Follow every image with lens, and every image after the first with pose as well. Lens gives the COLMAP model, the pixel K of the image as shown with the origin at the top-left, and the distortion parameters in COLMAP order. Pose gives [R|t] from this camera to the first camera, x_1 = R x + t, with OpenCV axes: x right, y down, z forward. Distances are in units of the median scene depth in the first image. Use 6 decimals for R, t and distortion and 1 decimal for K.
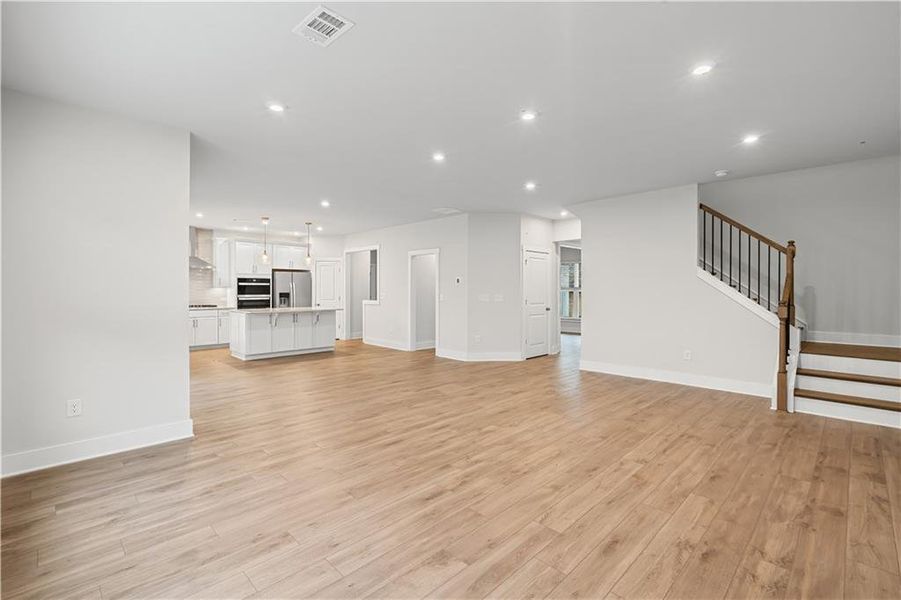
lens RADIAL K [[405.4, 0, 446.9], [0, 405.4, 296.8], [0, 0, 1]] dist [-0.000410, 0.000175]
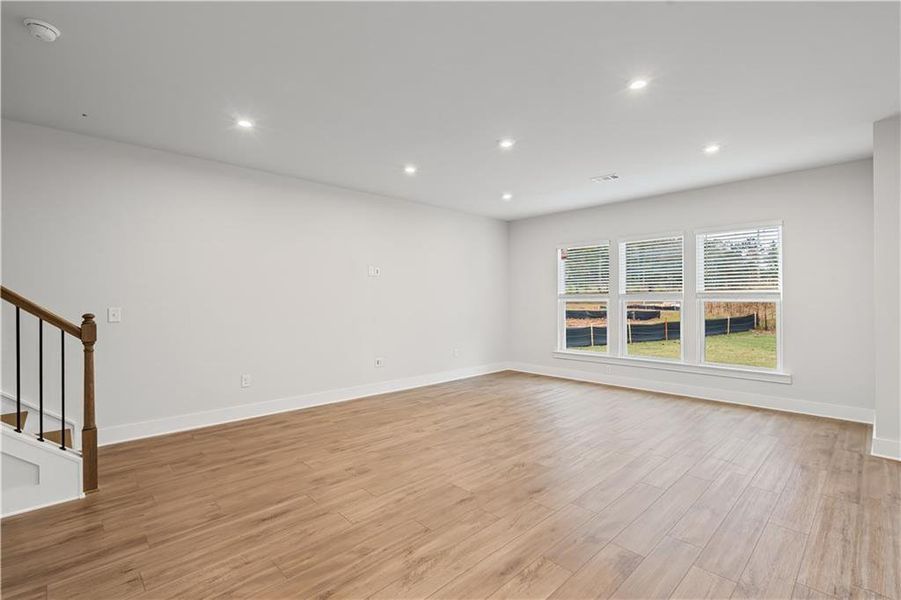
lens RADIAL K [[411.8, 0, 443.7], [0, 411.8, 300.2], [0, 0, 1]] dist [-0.001435, 0.000136]
pose [[-0.999676, 0.003484, 0.025210, 0.293797], [0.003877, 0.999871, 0.015592, -0.022269], [-0.025152, 0.015685, -0.999561, 1.816842]]
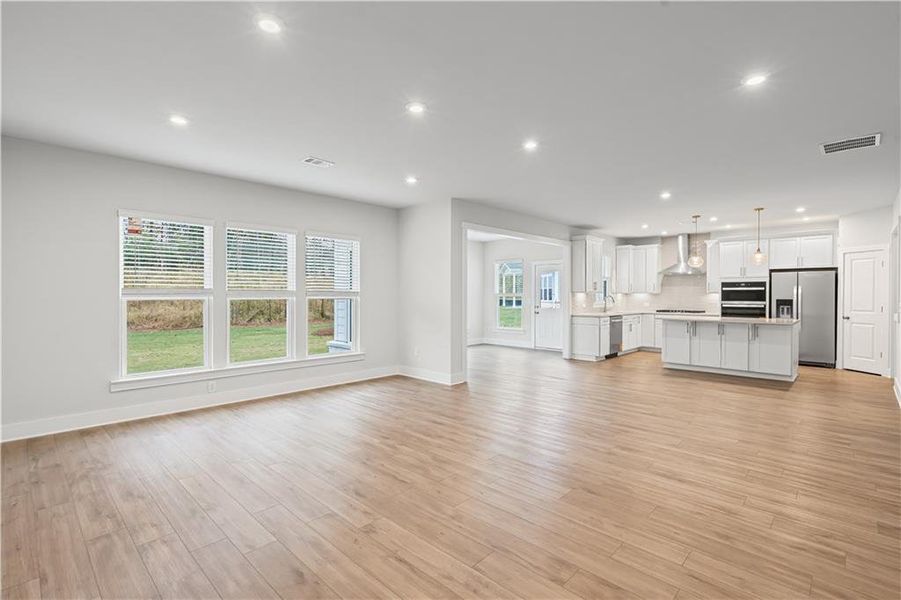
lens RADIAL K [[418.4, 0, 450.5], [0, 418.4, 300.0], [0, 0, 1]] dist [0.002621, 0.000325]
pose [[0.025680, 0.010852, -0.999611, 0.980853], [-0.017098, 0.999800, 0.010415, -0.015338], [0.999524, 0.016824, 0.025861, 0.886306]]
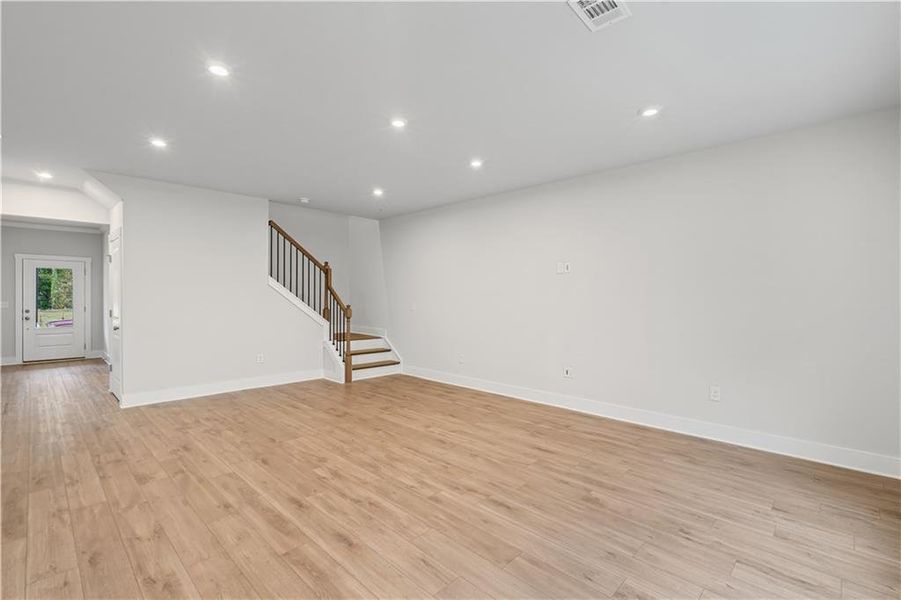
lens RADIAL K [[405.4, 0, 446.9], [0, 405.4, 296.8], [0, 0, 1]] dist [-0.000410, 0.000175]
pose [[-0.011312, 0.002949, 0.999932, -0.677312], [0.012671, 0.999916, -0.002806, -0.013246], [-0.999856, 0.012639, -0.011348, 0.748303]]
